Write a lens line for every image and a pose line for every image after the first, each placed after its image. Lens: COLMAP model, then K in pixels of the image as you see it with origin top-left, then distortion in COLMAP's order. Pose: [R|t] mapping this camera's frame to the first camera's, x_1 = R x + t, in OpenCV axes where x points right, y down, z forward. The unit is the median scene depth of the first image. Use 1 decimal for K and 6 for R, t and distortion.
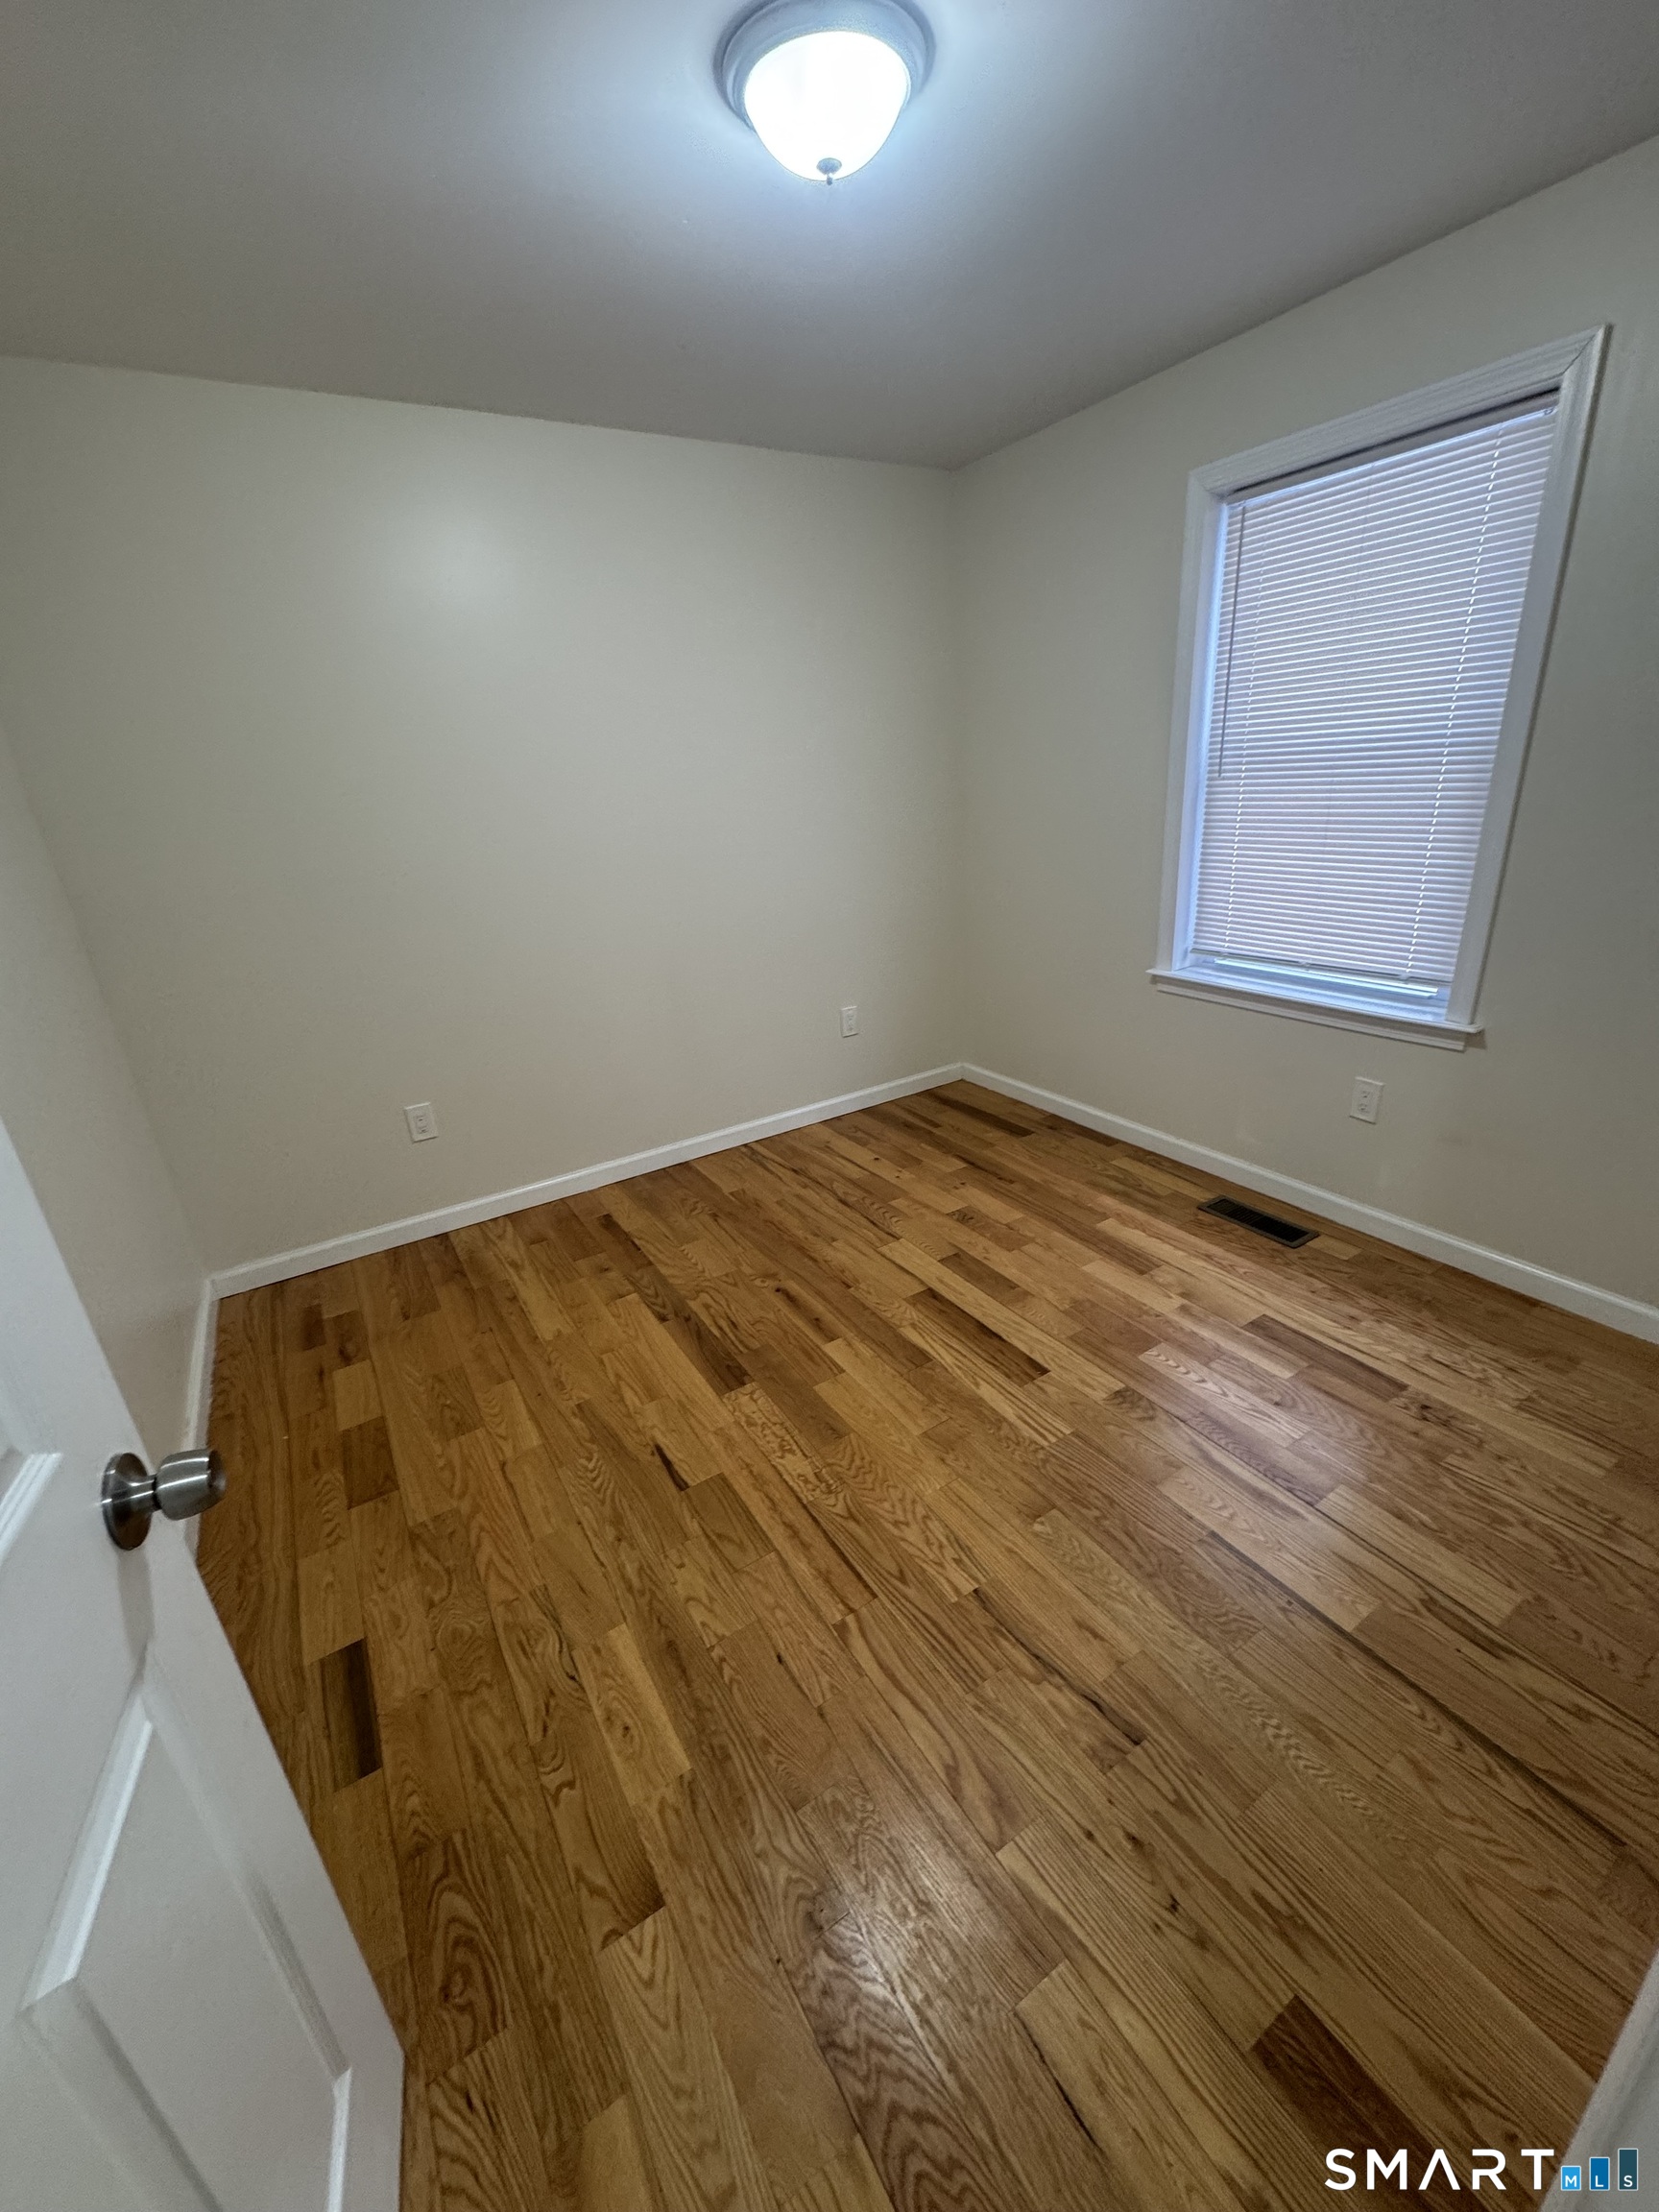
lens RADIAL K [[882.8, 0, 826.9], [0, 882.8, 1104.3], [0, 0, 1]] dist [-0.003811, 0.001349]
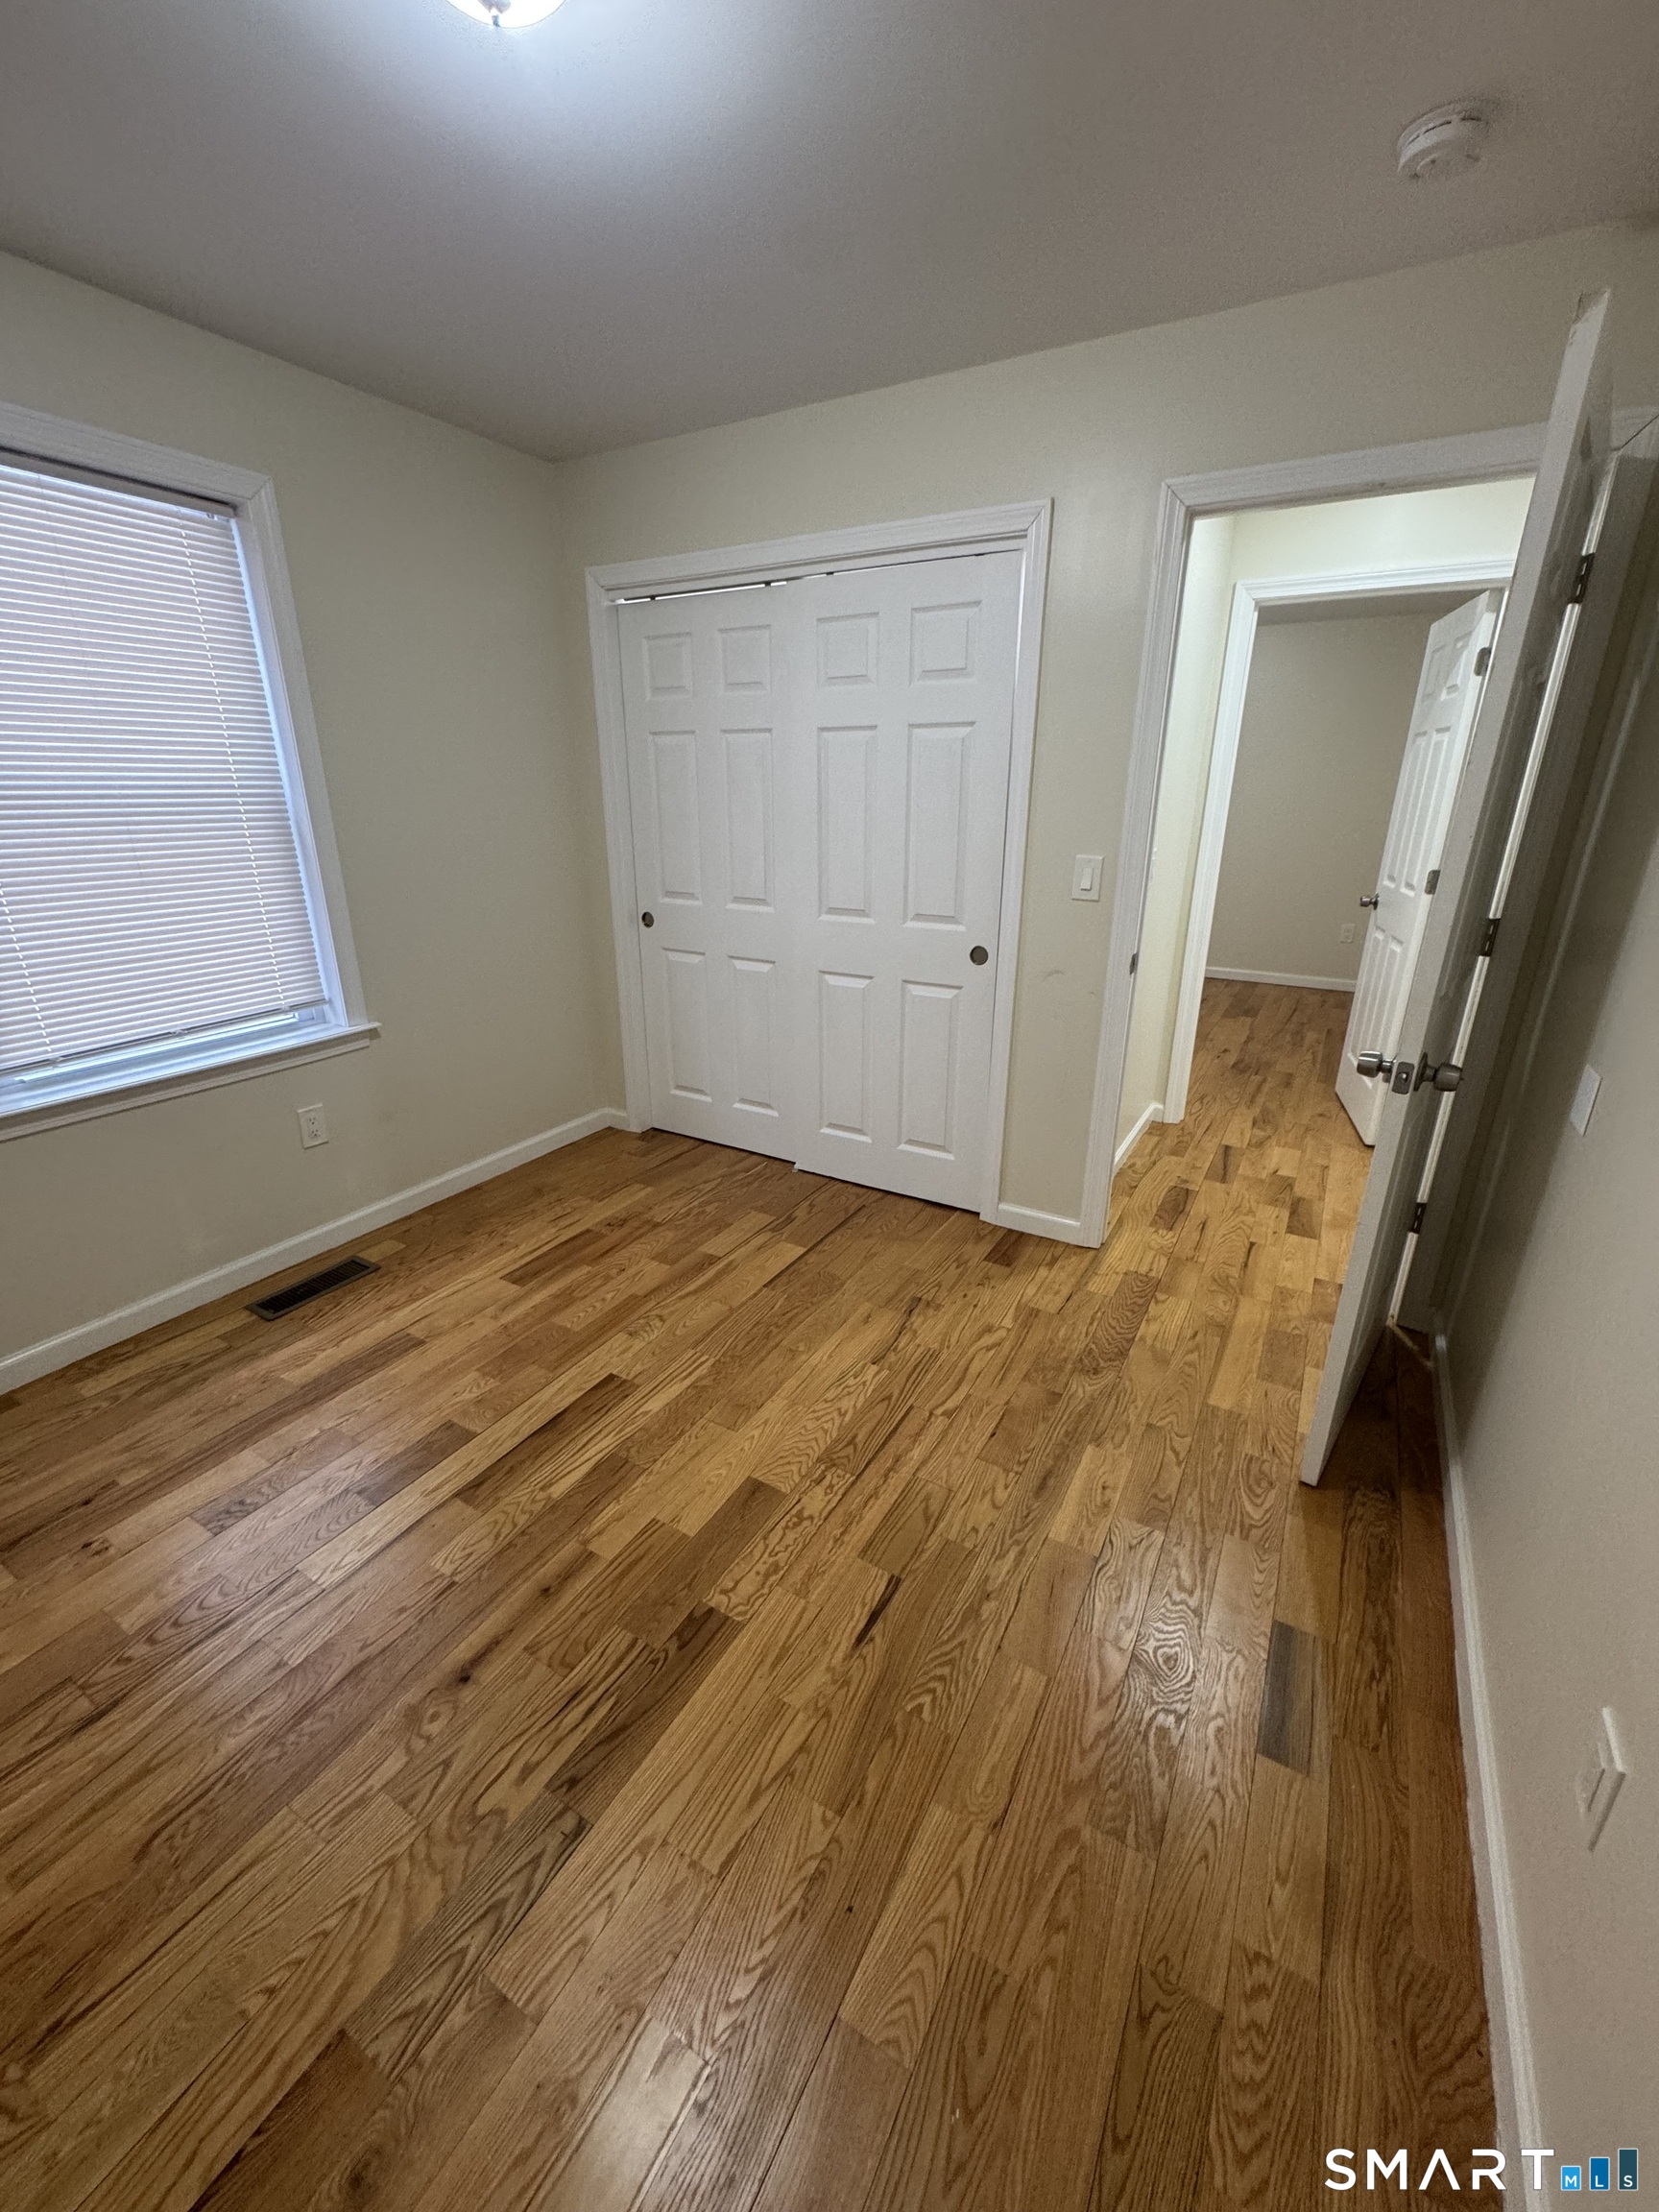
lens RADIAL K [[882.8, 0, 826.4], [0, 882.8, 1106.2], [0, 0, 1]] dist [-0.003811, 0.001349]
pose [[-0.467059, -0.242958, 0.850192, -0.670245], [0.337939, 0.839470, 0.425544, -0.315518], [-0.817100, 0.486067, -0.309977, 0.966103]]
